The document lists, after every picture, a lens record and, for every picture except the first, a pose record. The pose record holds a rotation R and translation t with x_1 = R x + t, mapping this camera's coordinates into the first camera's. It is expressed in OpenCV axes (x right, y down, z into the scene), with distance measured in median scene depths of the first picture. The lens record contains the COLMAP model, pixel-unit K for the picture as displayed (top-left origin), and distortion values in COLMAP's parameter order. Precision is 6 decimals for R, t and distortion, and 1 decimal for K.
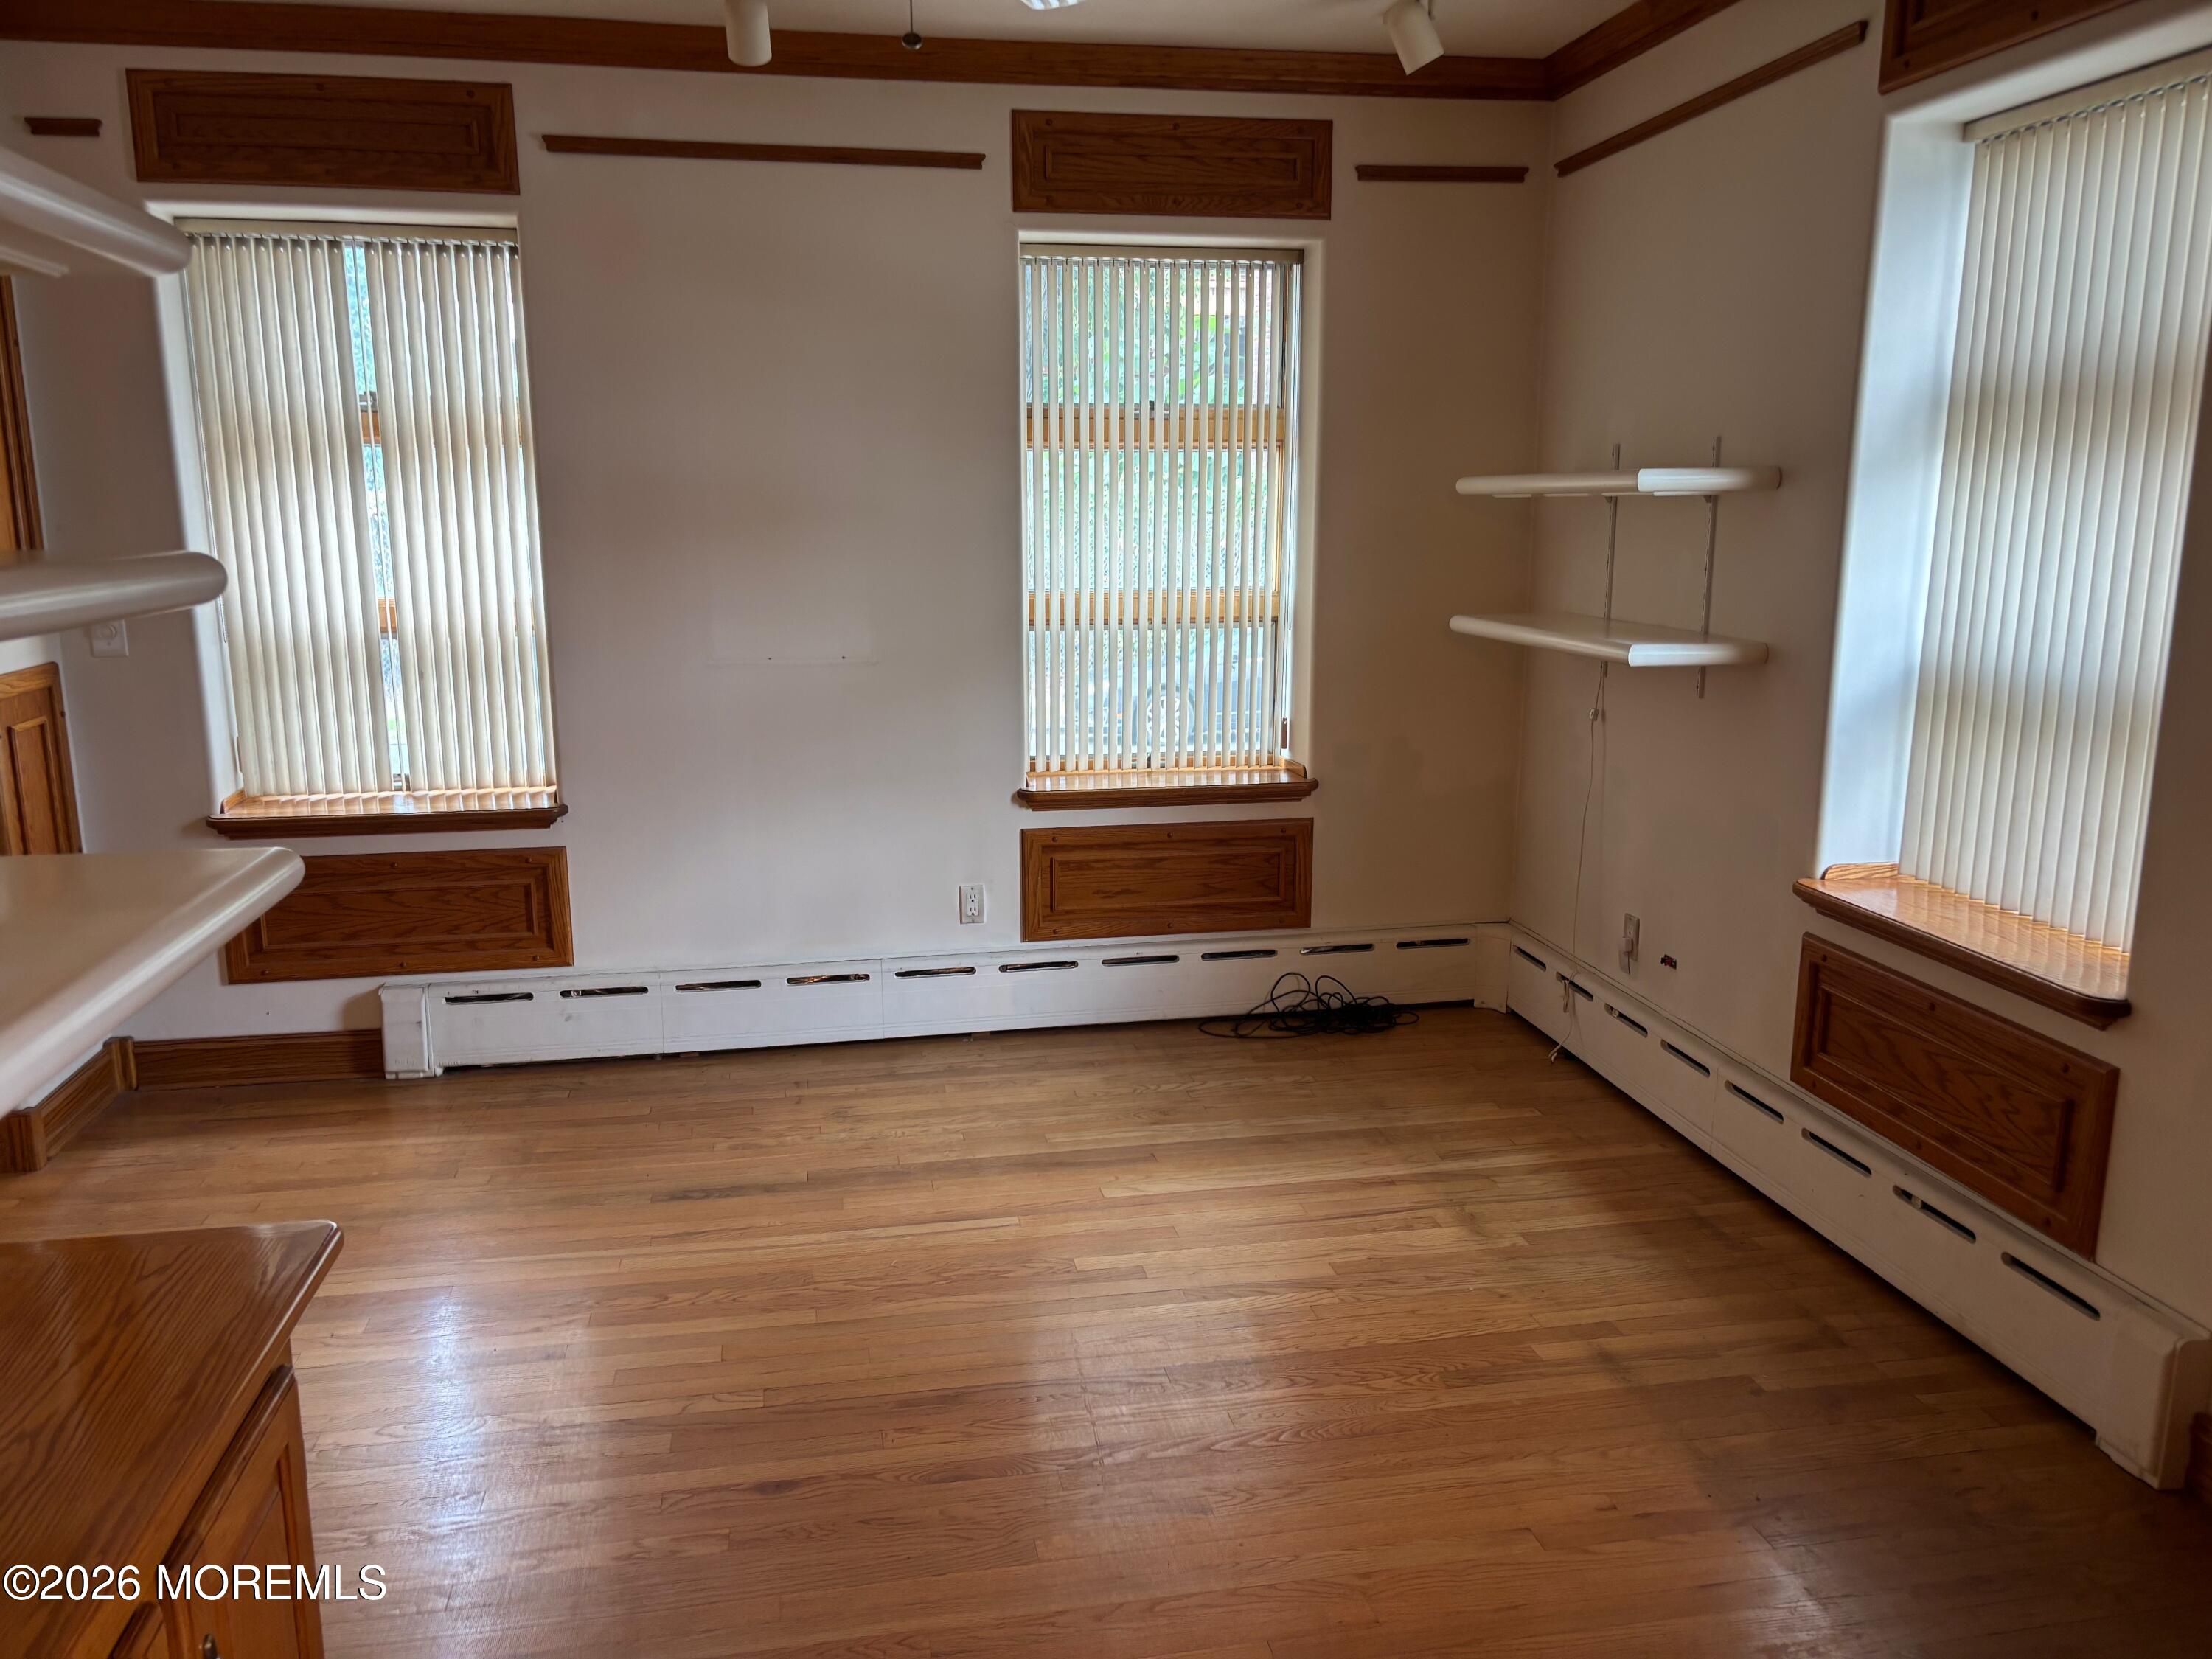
lens RADIAL K [[1646.6, 0, 1104.5], [0, 1646.6, 840.8], [0, 0, 1]] dist [-0.005985, -0.006595]
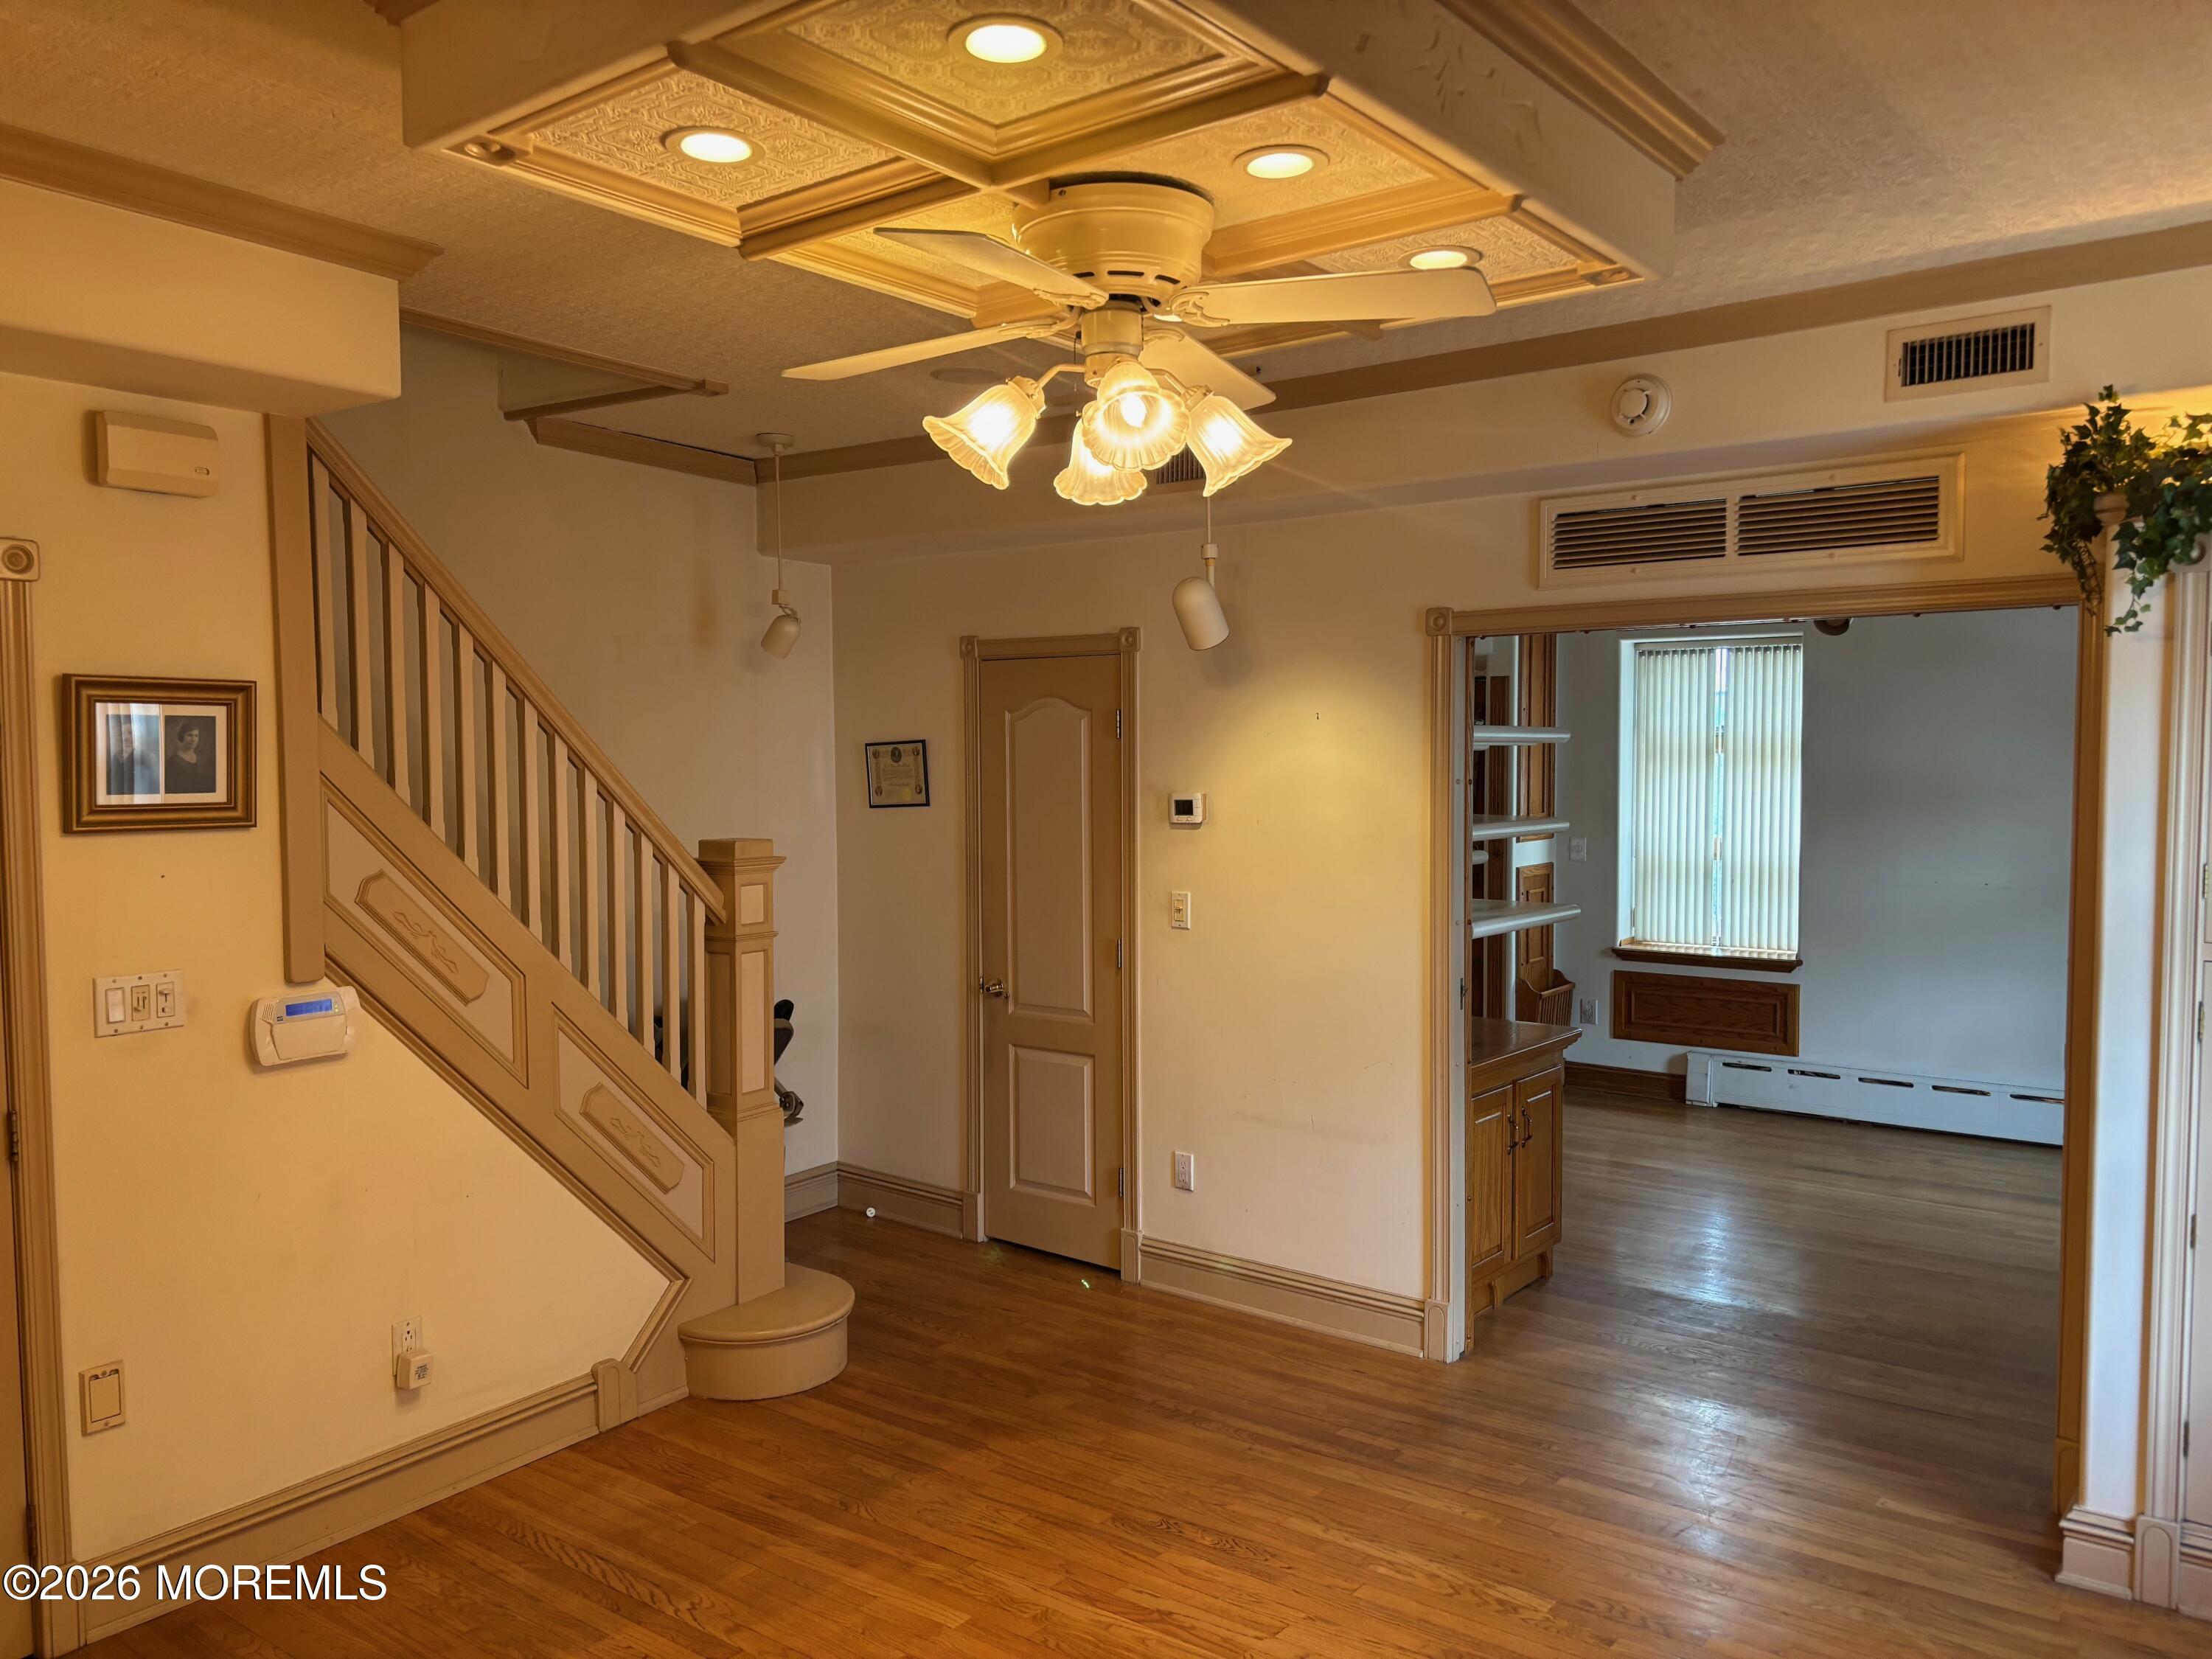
lens RADIAL K [[1646.6, 0, 1104.5], [0, 1646.6, 840.8], [0, 0, 1]] dist [-0.005985, -0.006595]
pose [[0.654530, 0.037300, -0.755116, 0.489892], [-0.146453, 0.986119, -0.078234, 0.096324], [0.741716, 0.161796, 0.650907, -0.679417]]
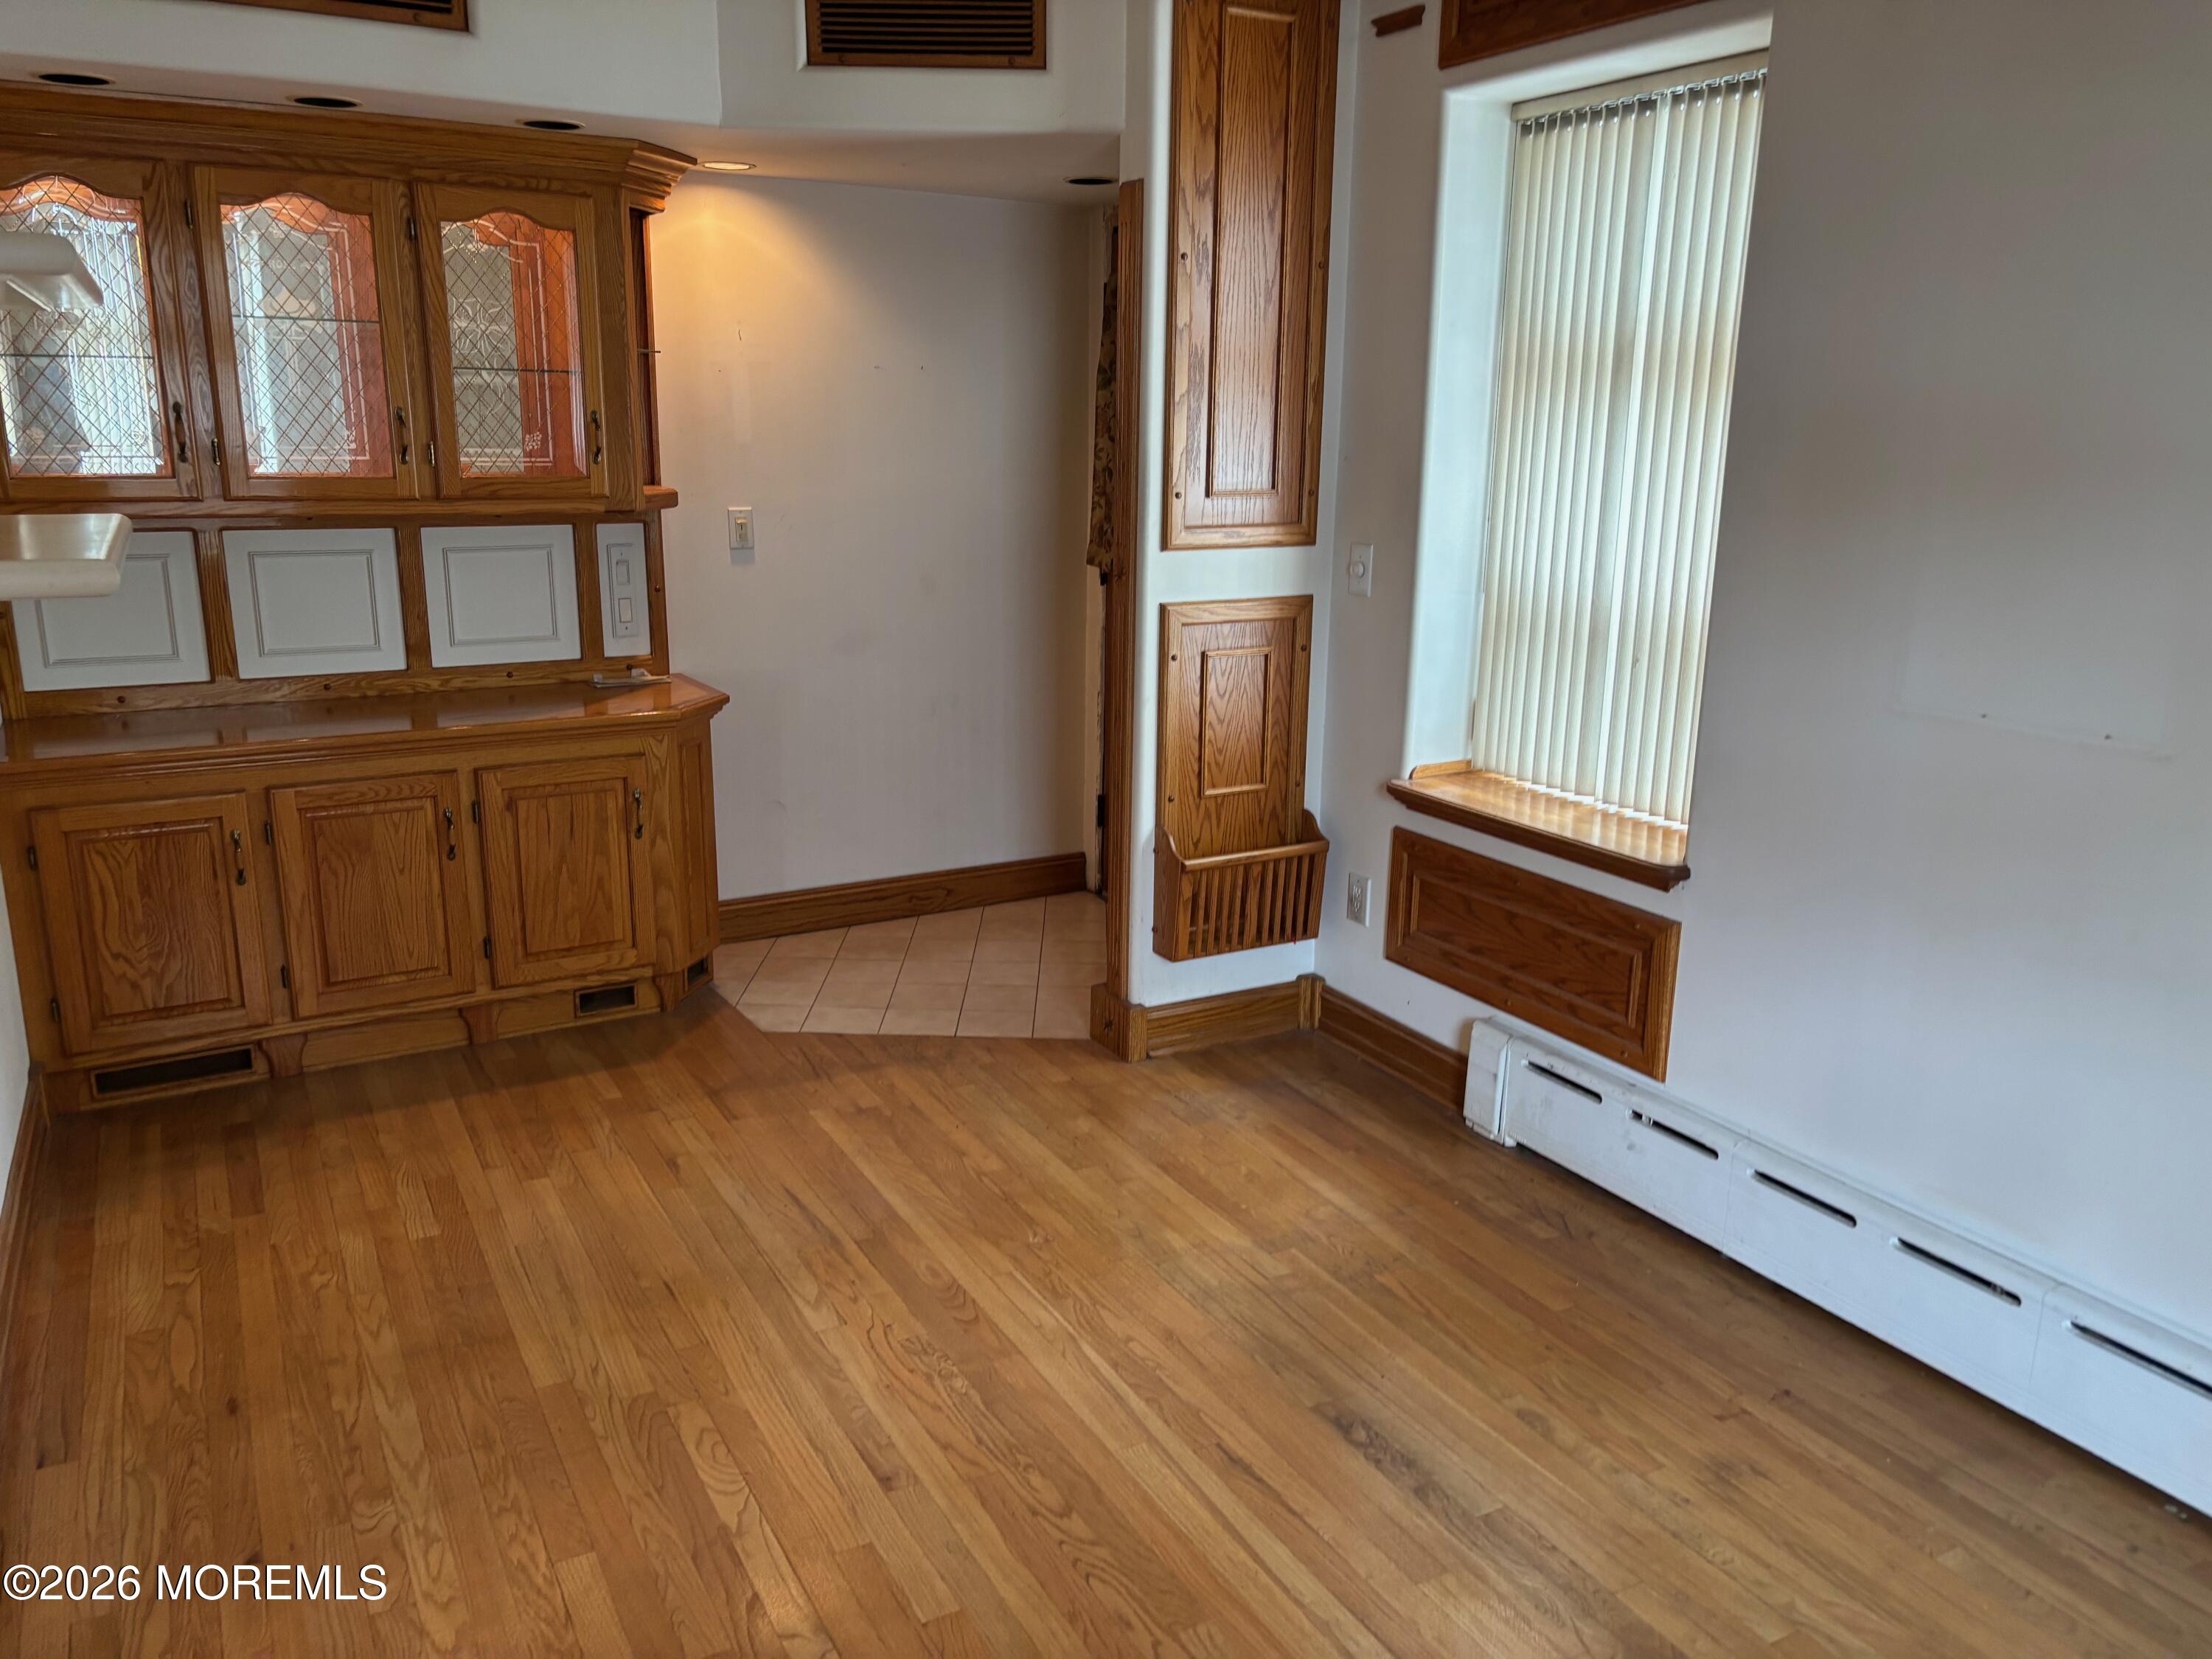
lens RADIAL K [[1659.7, 0, 1102.5], [0, 1659.7, 835.1], [0, 0, 1]] dist [0.019526, -0.010490]
pose [[0.298798, 0.235633, -0.924768, 0.264619], [-0.203479, 0.962485, 0.179498, -0.114235], [0.932371, 0.134537, 0.335535, 0.520788]]
